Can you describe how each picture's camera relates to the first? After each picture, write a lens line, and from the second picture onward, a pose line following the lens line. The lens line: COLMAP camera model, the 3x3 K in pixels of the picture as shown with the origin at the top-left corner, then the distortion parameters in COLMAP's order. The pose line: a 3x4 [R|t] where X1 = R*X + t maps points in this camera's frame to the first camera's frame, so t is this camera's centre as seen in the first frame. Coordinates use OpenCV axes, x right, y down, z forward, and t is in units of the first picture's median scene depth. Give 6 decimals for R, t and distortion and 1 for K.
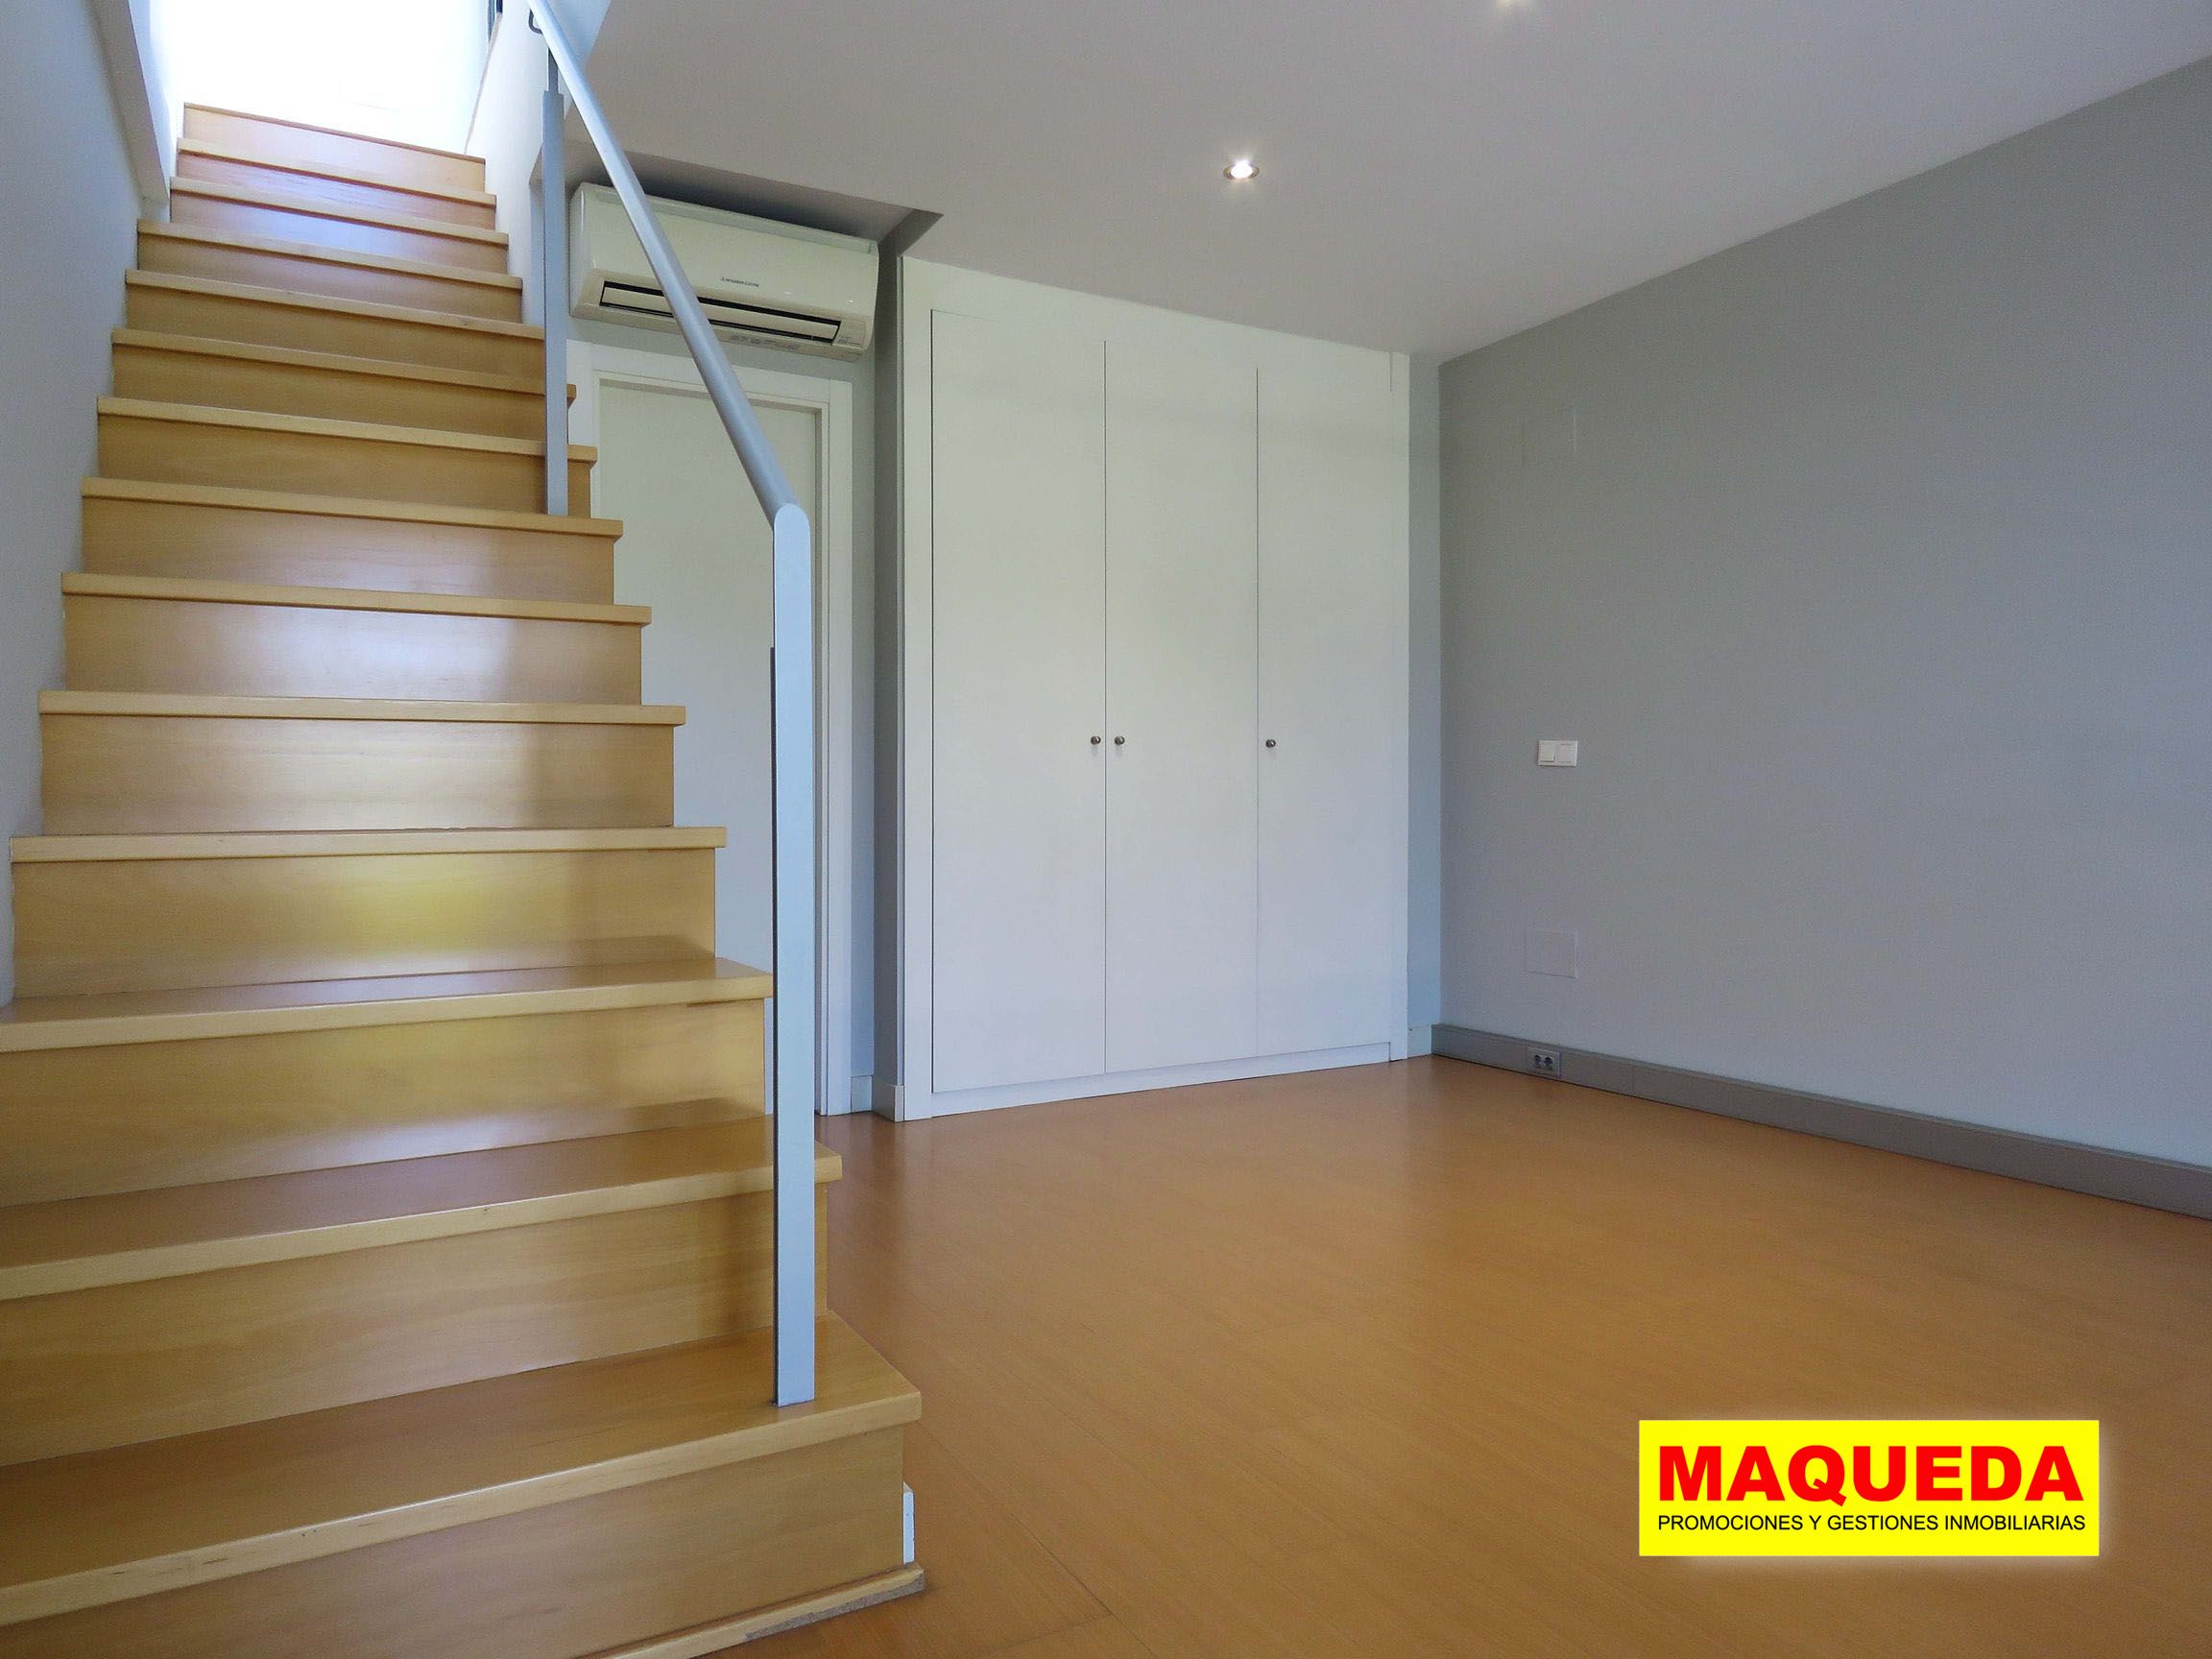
lens RADIAL K [[1415.8, 0, 1089.4], [0, 1415.8, 827.3], [0, 0, 1]] dist [-0.005050, -0.002649]
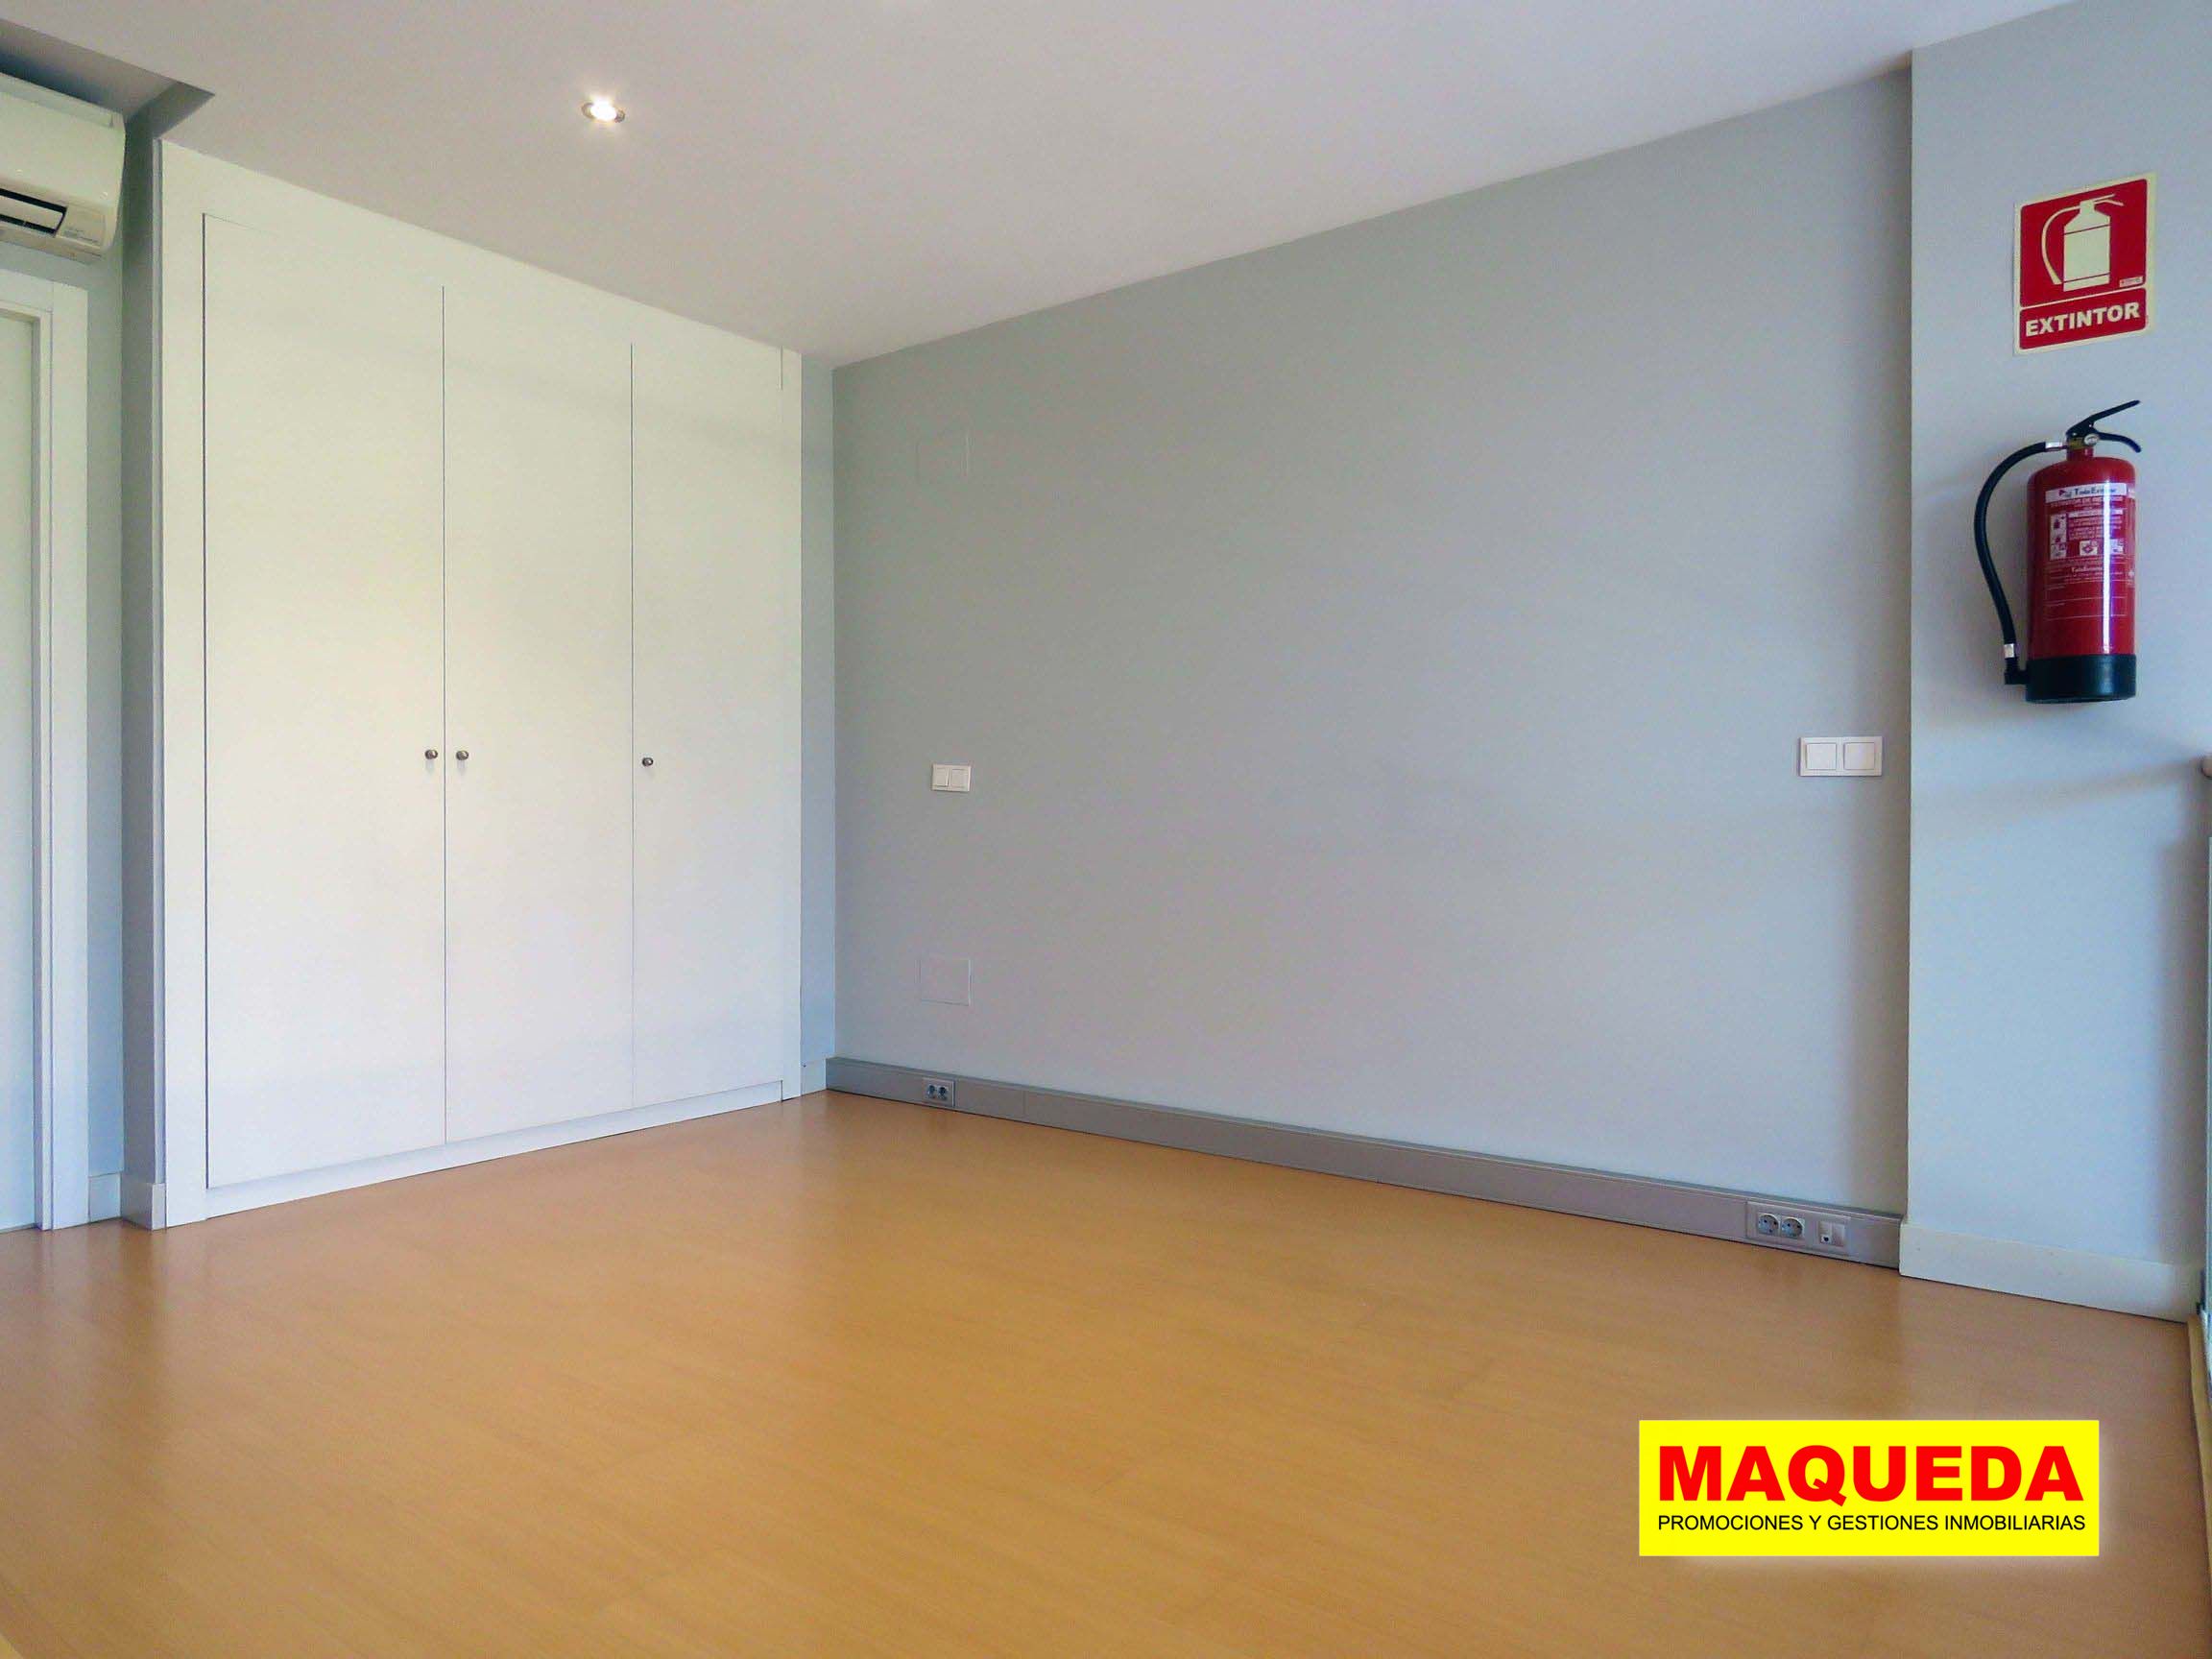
lens RADIAL K [[1436.6, 0, 1106.0], [0, 1436.6, 829.5], [0, 0, 1]] dist [-0.002586, 0.001163]
pose [[0.911426, 0.001661, 0.411460, 0.018428], [0.002220, 0.999957, -0.008954, -0.007610], [-0.411458, 0.009074, 0.911384, 0.046222]]
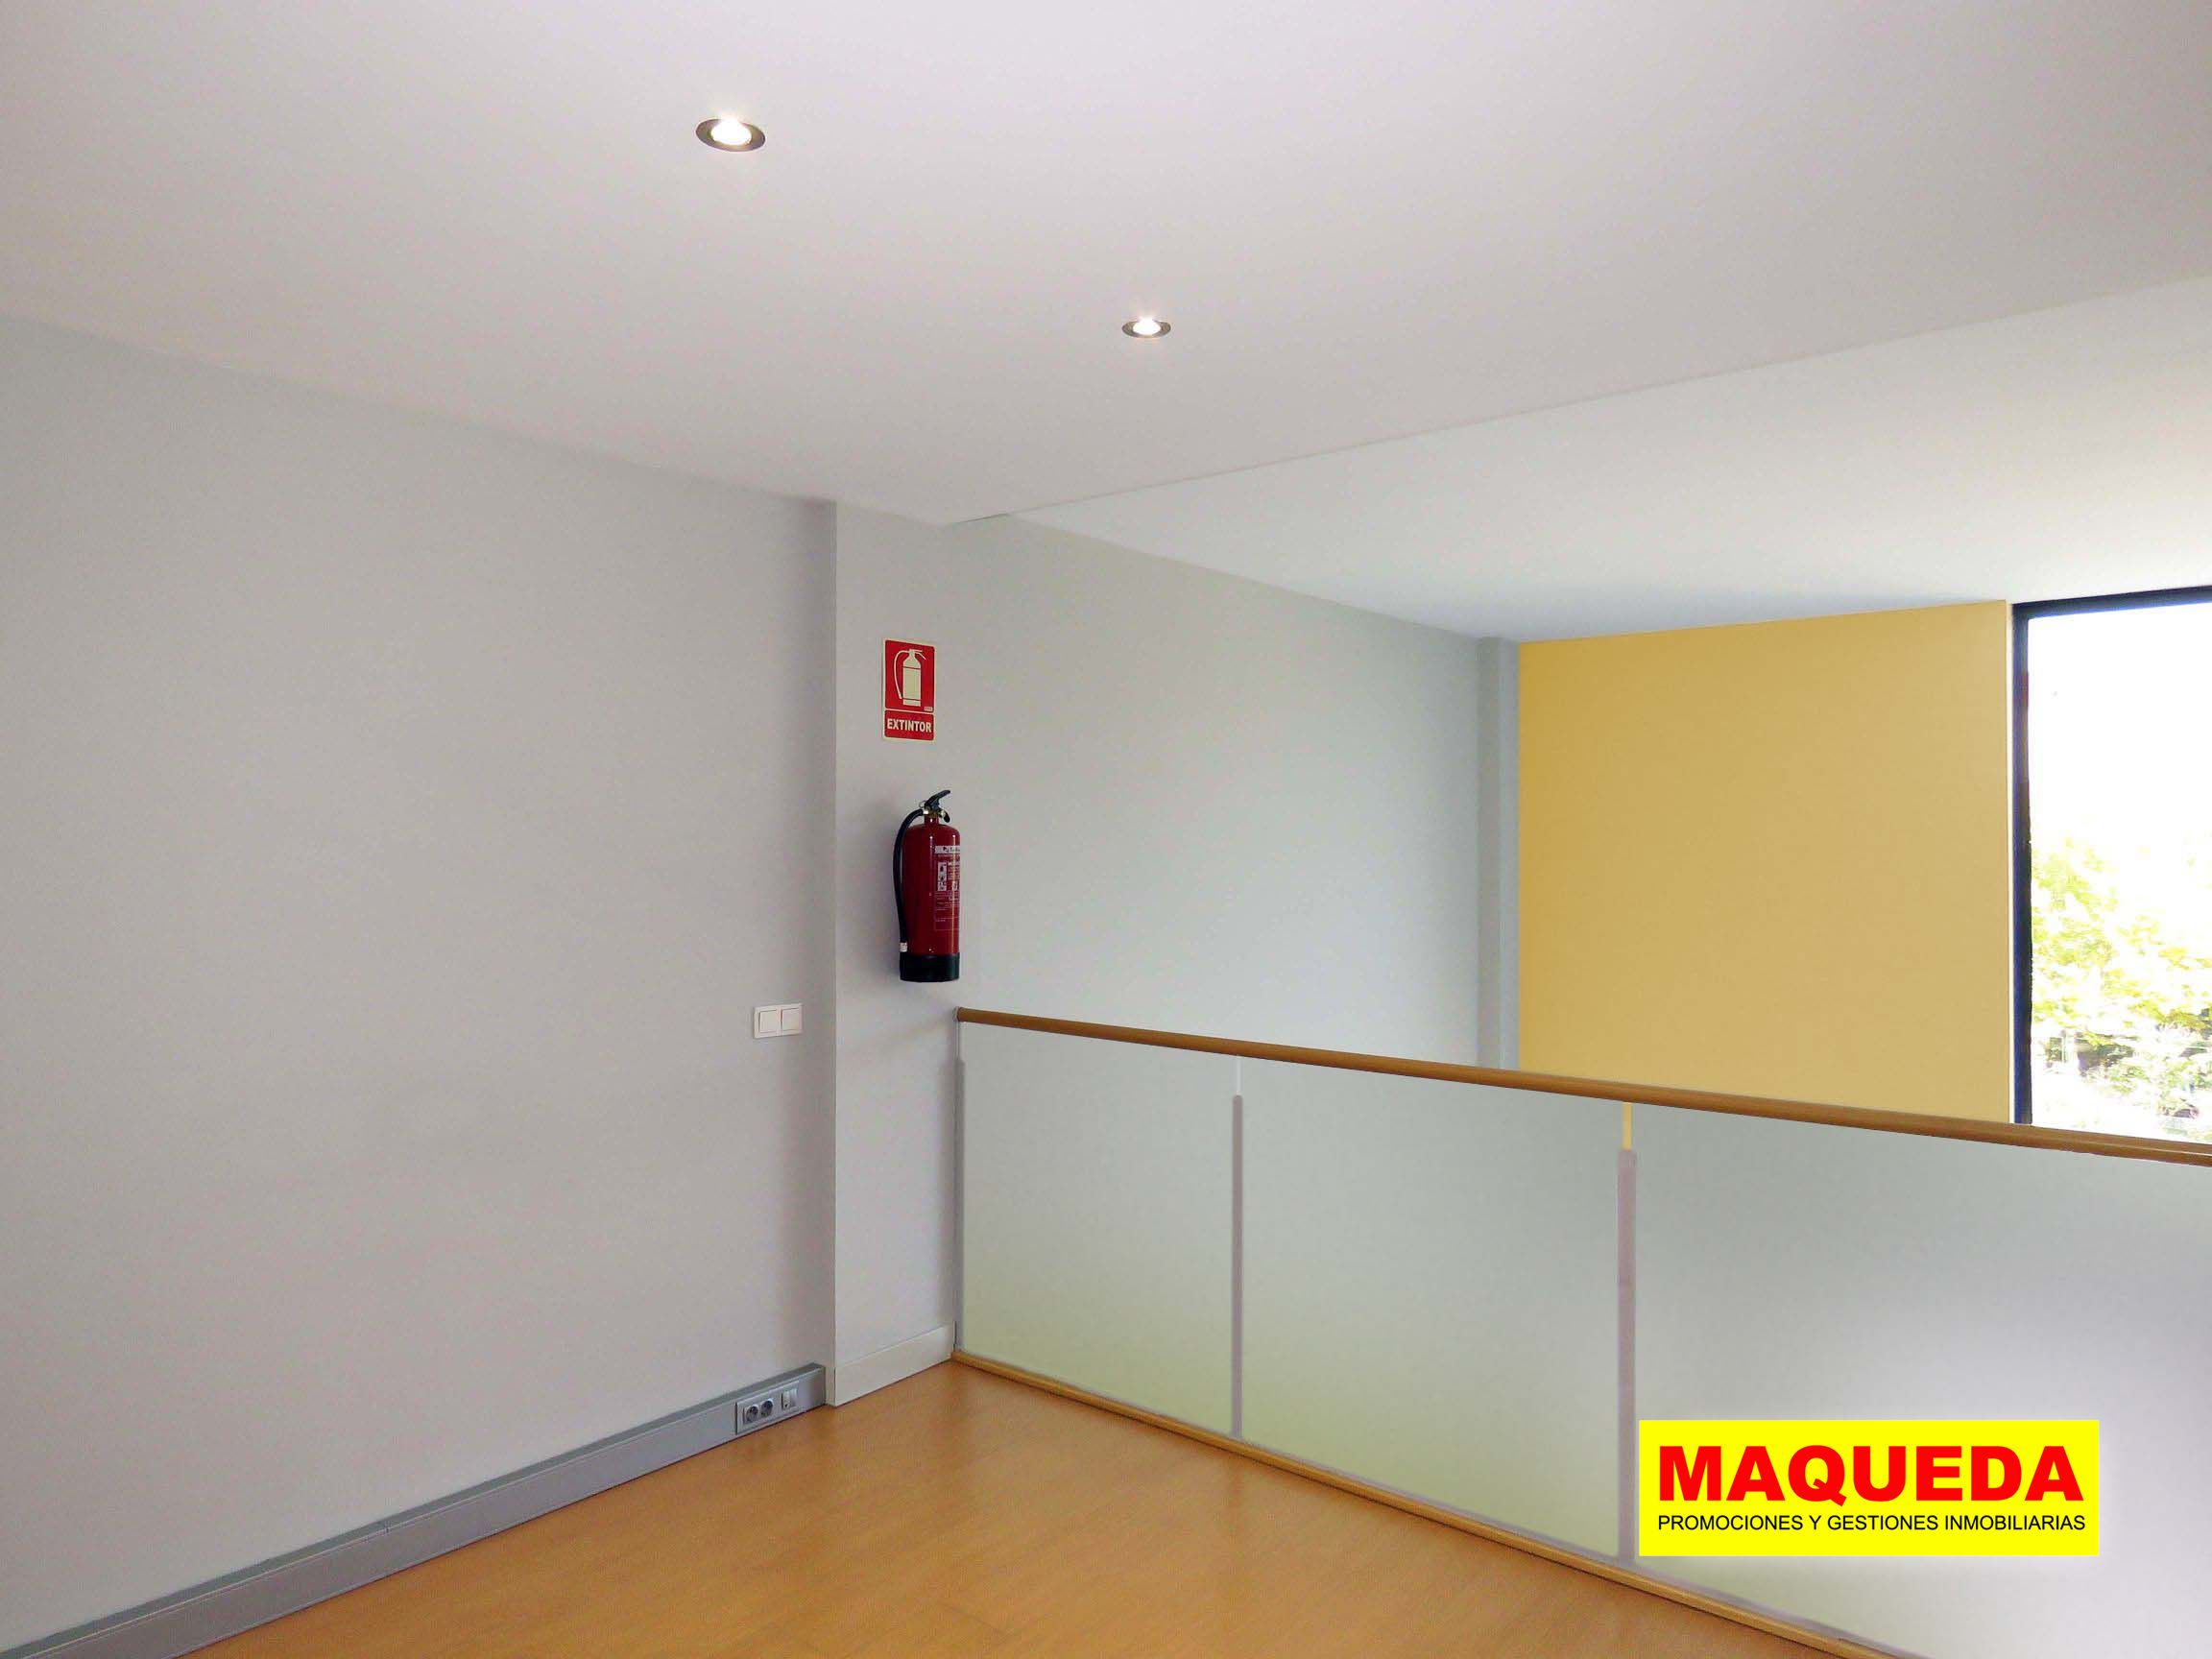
lens RADIAL K [[1415.8, 0, 1089.4], [0, 1415.8, 827.3], [0, 0, 1]] dist [-0.005050, -0.002649]
pose [[-0.381813, 0.013866, 0.924135, -0.242202], [0.013909, 0.999860, -0.009256, -0.151525], [-0.924135, 0.009320, -0.381953, 0.666763]]
